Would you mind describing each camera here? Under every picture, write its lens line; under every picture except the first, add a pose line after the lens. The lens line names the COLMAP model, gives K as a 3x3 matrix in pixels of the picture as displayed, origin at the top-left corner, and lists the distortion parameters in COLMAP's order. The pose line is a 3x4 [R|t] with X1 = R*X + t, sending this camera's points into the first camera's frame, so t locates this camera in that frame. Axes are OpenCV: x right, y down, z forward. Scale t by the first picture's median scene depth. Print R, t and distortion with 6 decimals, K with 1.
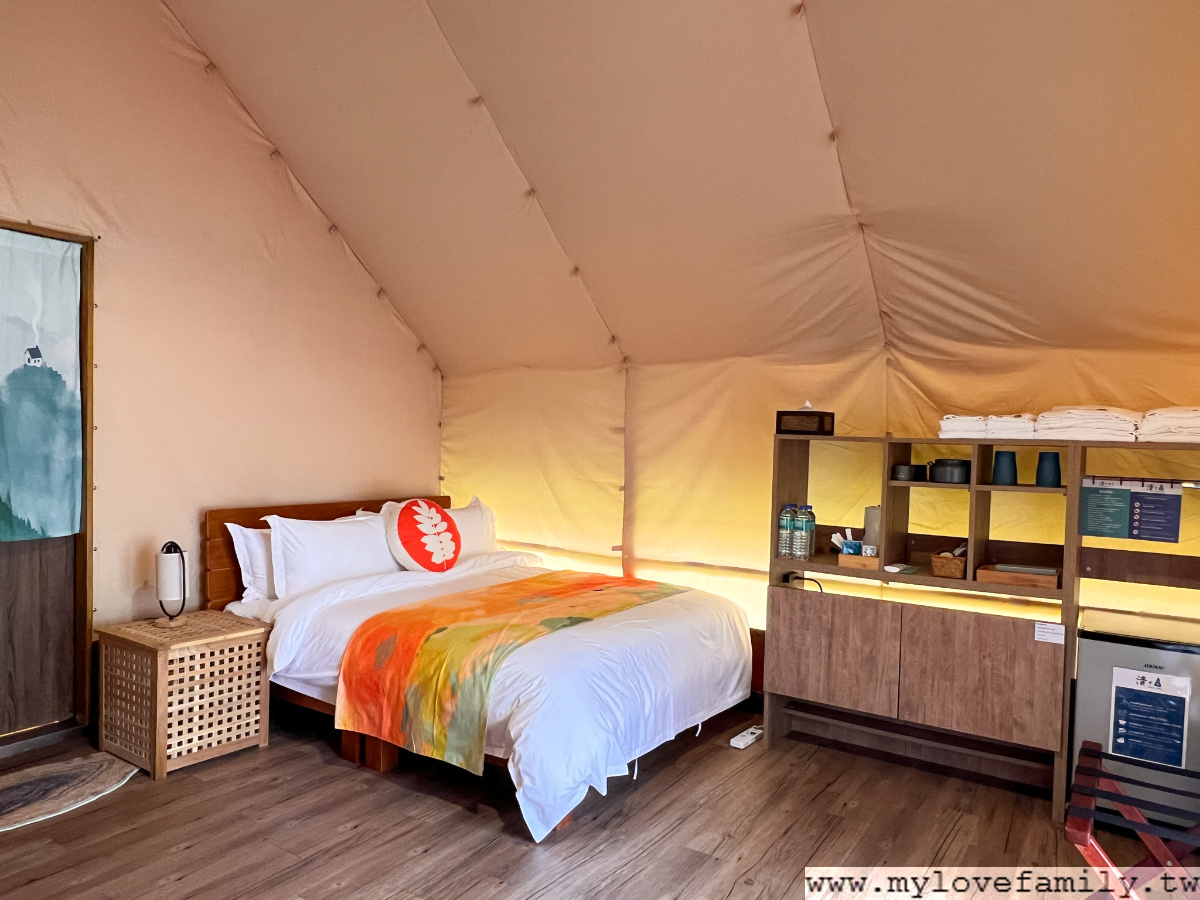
lens RADIAL K [[811.8, 0, 600.0], [0, 811.8, 450.0], [0, 0, 1]] dist [-0.002765, 0.001718]
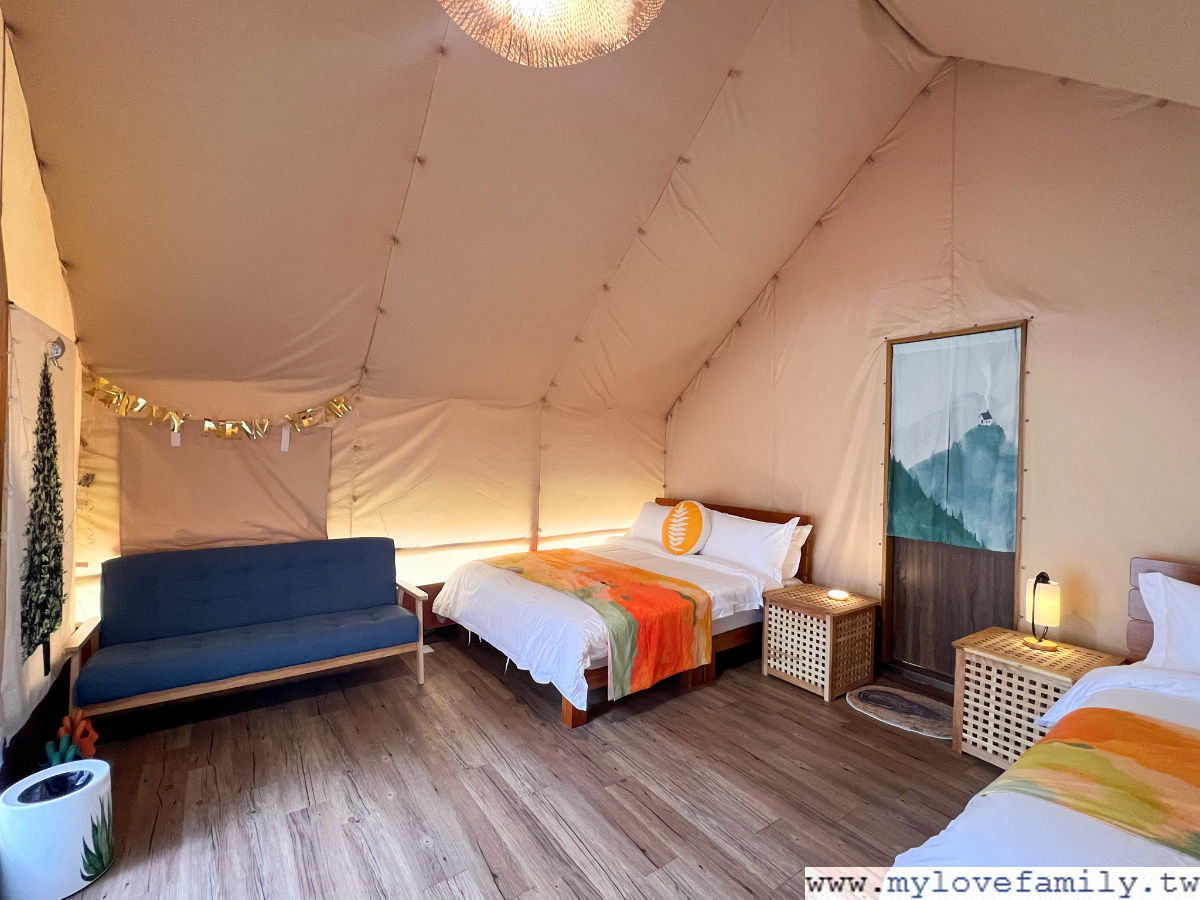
lens RADIAL K [[535.1, 0, 600.0], [0, 535.1, 450.0], [0, 0, 1]] dist [-0.001384, -0.000051]
pose [[-0.360424, -0.026267, -0.932419, 0.395700], [-0.043677, 0.998982, -0.011259, -0.021308], [0.931765, 0.036667, -0.361205, 0.710137]]
